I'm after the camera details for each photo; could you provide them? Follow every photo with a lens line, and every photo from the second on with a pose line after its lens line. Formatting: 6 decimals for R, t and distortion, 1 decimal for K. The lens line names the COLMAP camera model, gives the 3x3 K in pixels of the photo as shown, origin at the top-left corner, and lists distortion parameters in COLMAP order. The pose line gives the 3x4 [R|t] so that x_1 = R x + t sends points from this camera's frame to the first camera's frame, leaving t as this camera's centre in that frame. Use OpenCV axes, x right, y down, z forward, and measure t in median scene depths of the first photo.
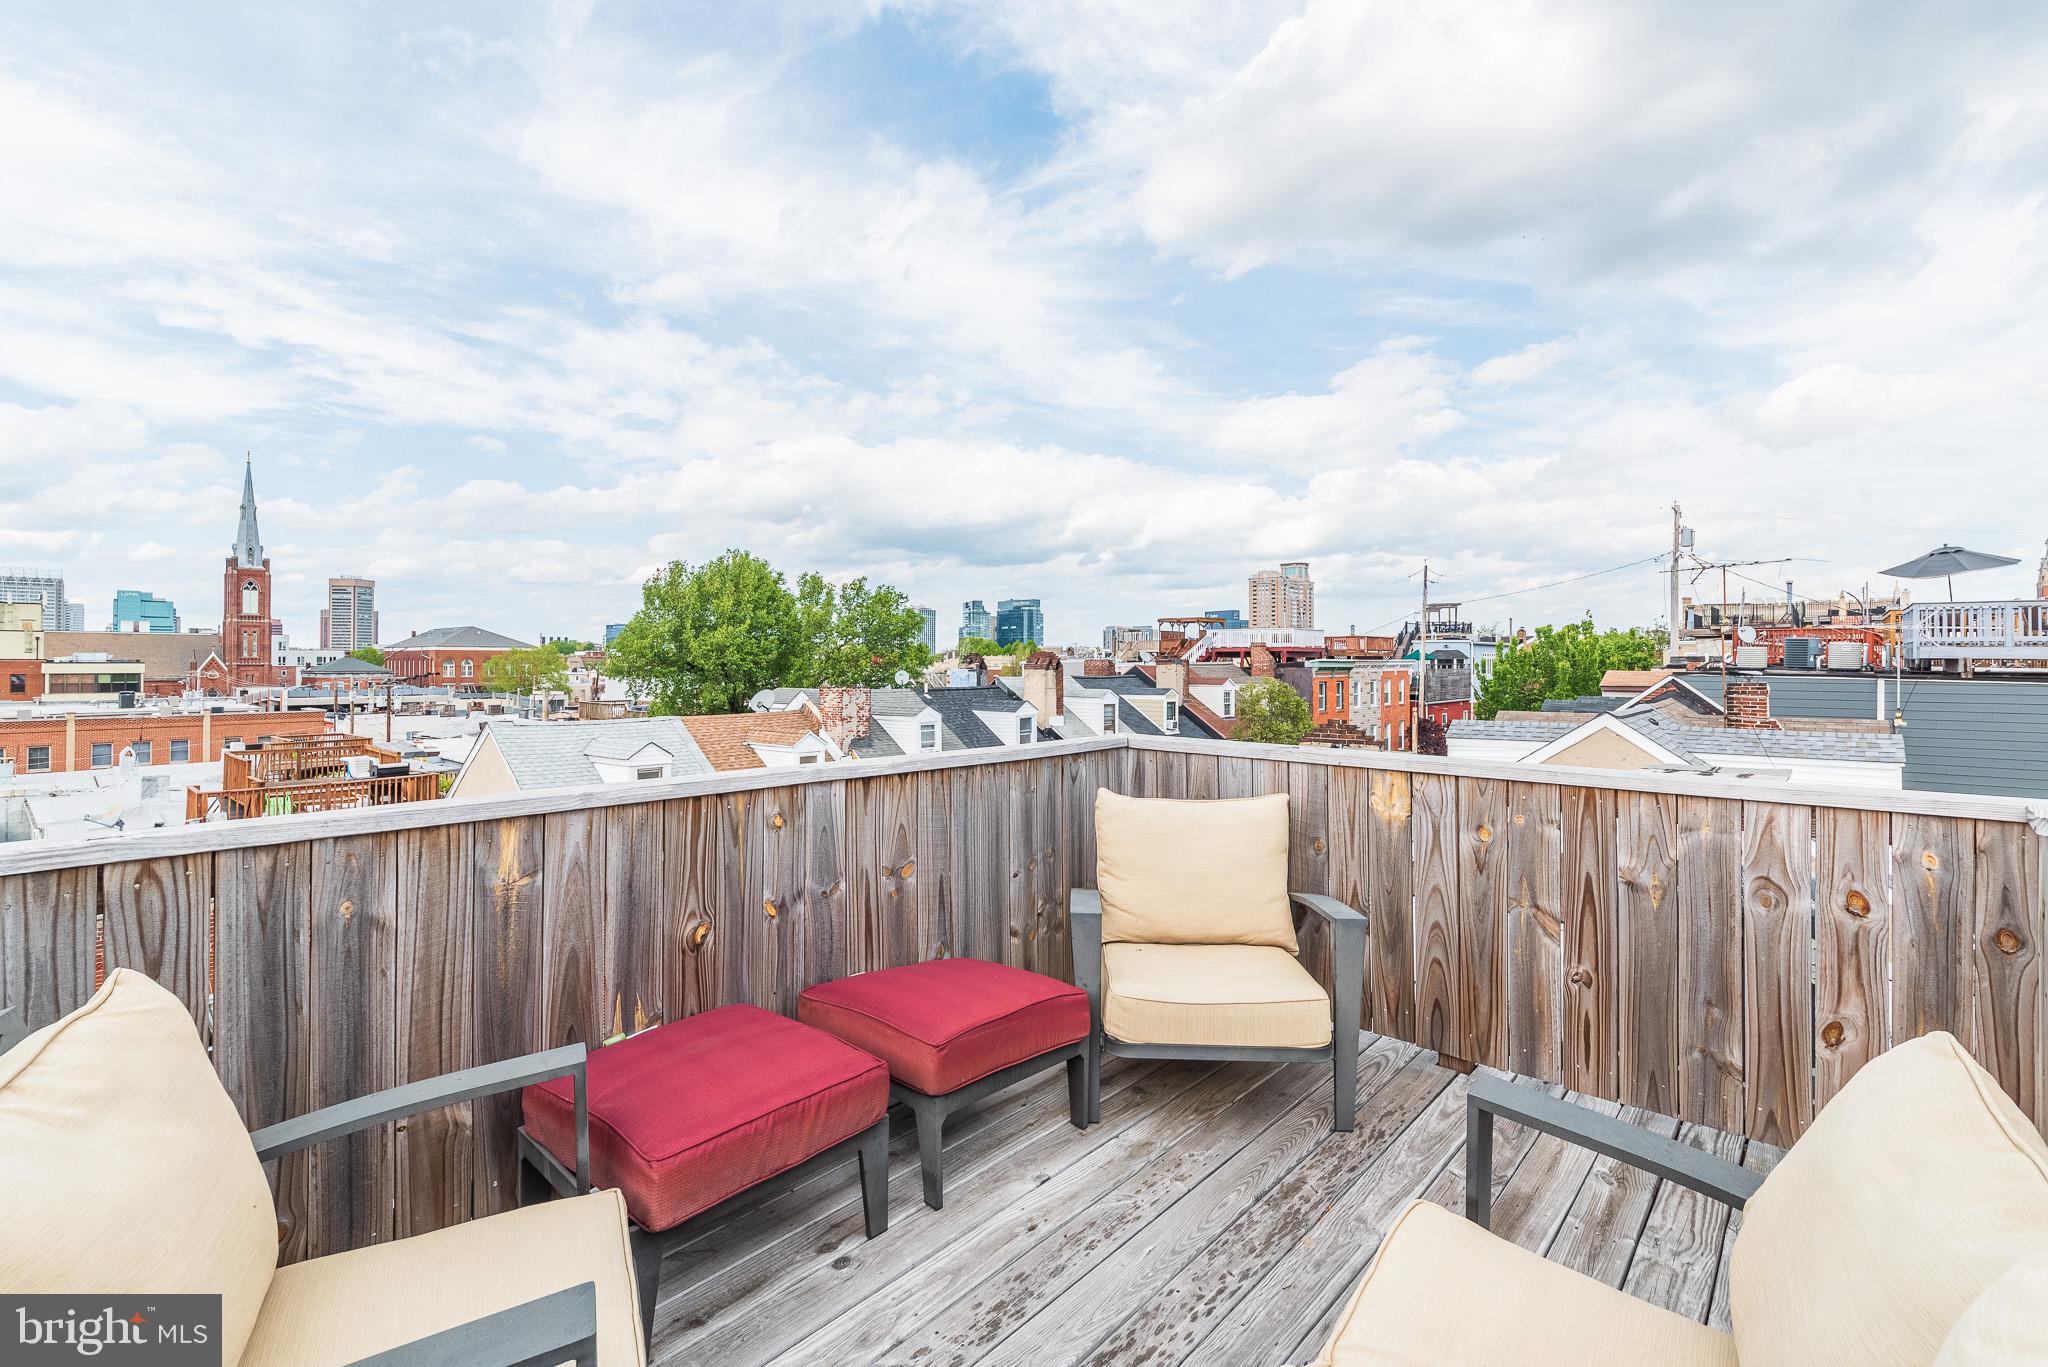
lens RADIAL K [[901.2, 0, 1046.9], [0, 901.2, 671.4], [0, 0, 1]] dist [0.011292, -0.000094]
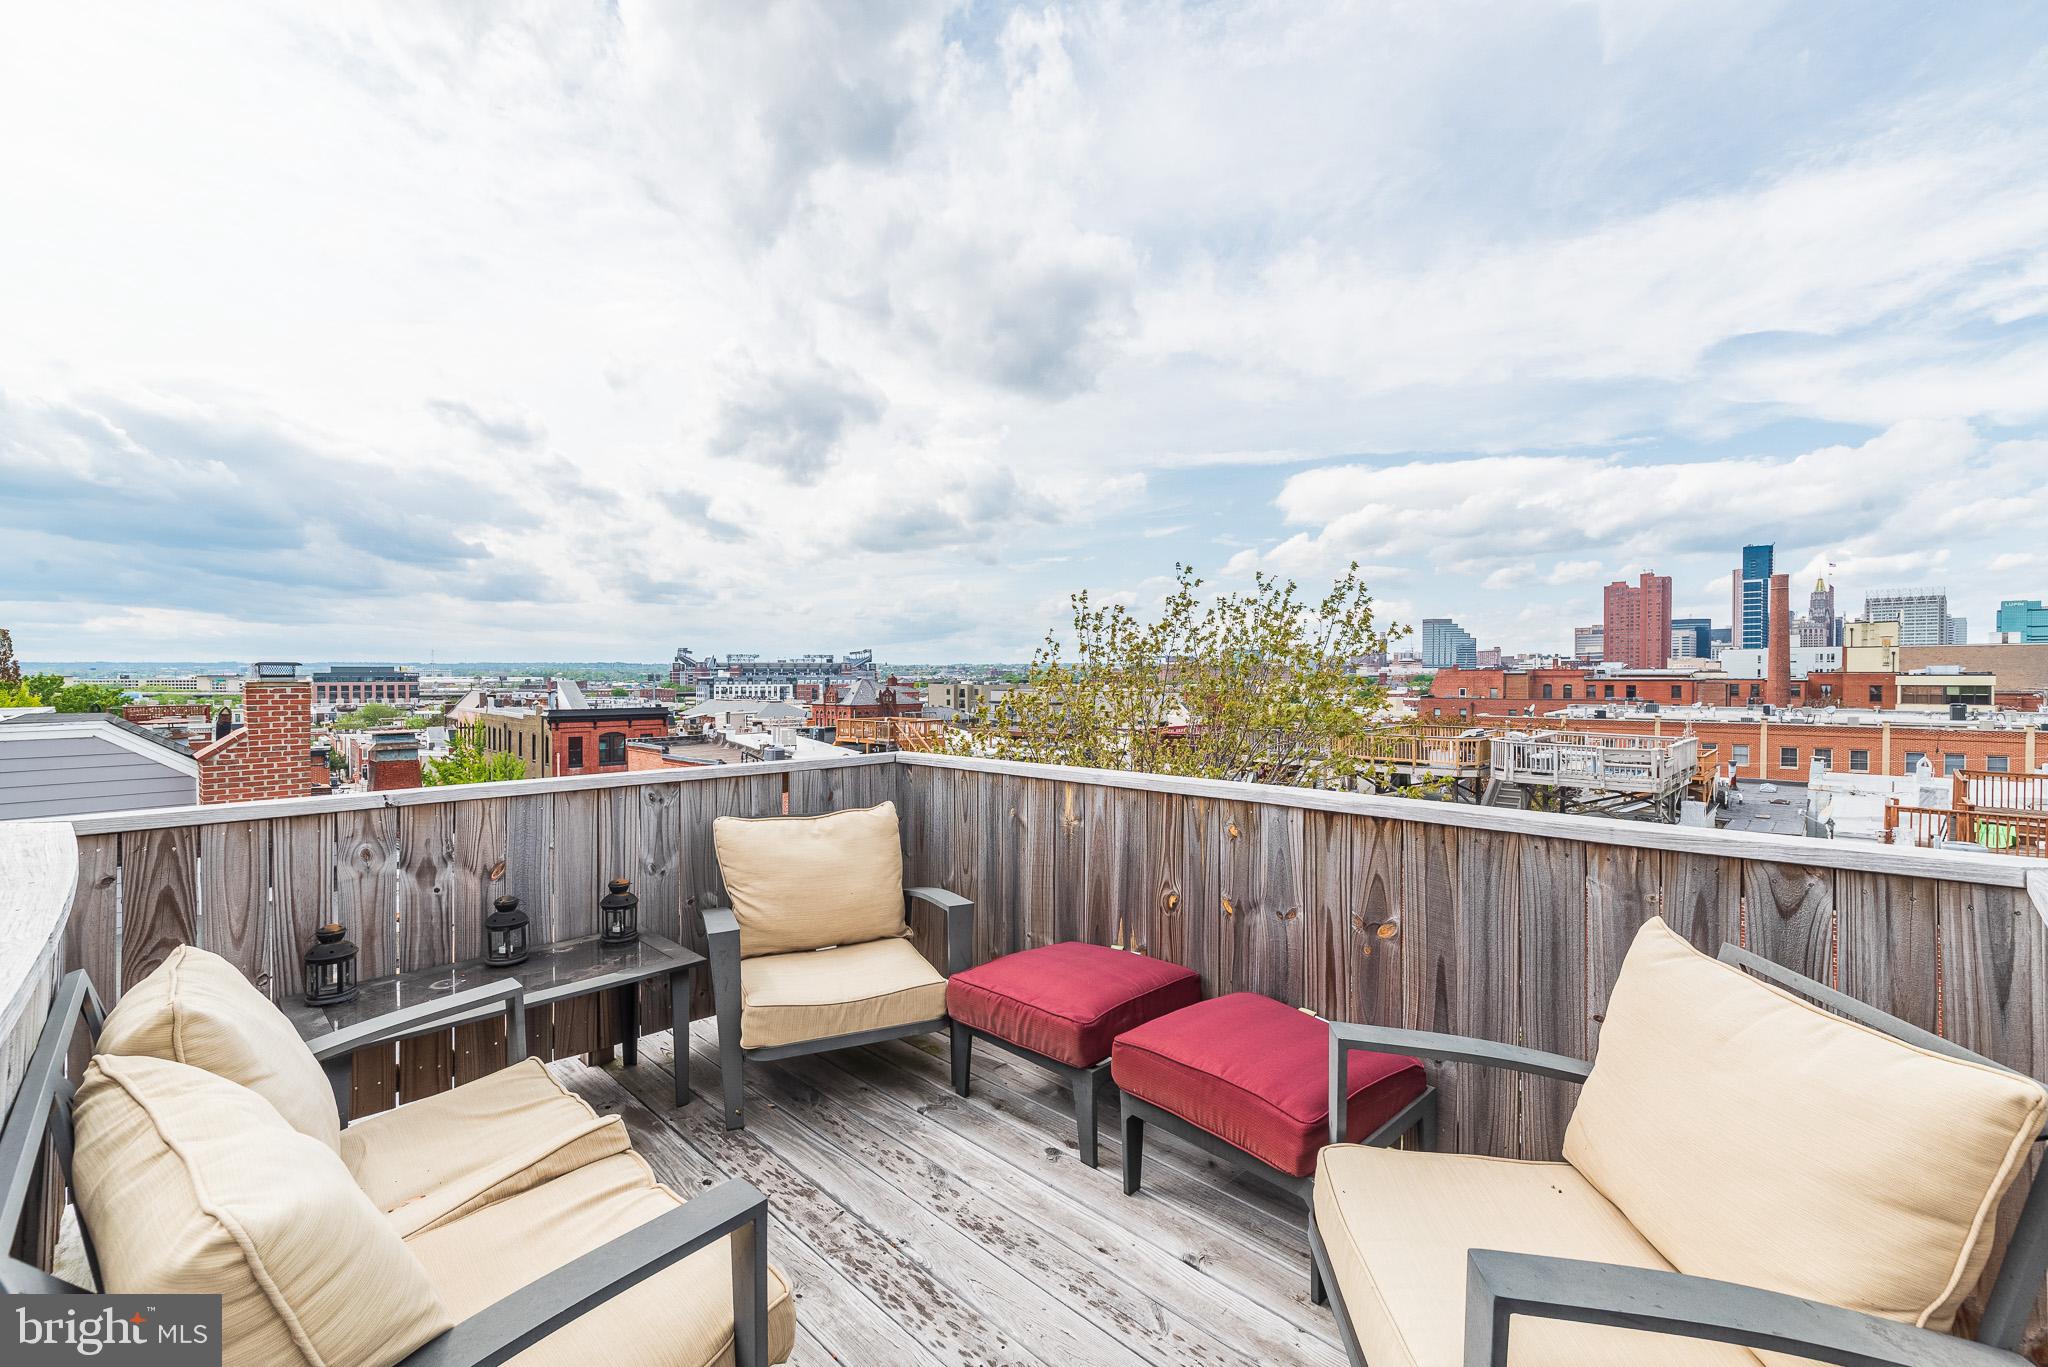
lens RADIAL K [[869.9, 0, 1024.0], [0, 869.9, 683.5], [0, 0, 1]] dist [0.014370, -0.000064]
pose [[-0.058951, 0.006328, -0.998241, 0.929396], [-0.005660, 0.999962, 0.006673, -0.027889], [0.998245, 0.006044, -0.058913, 0.927962]]
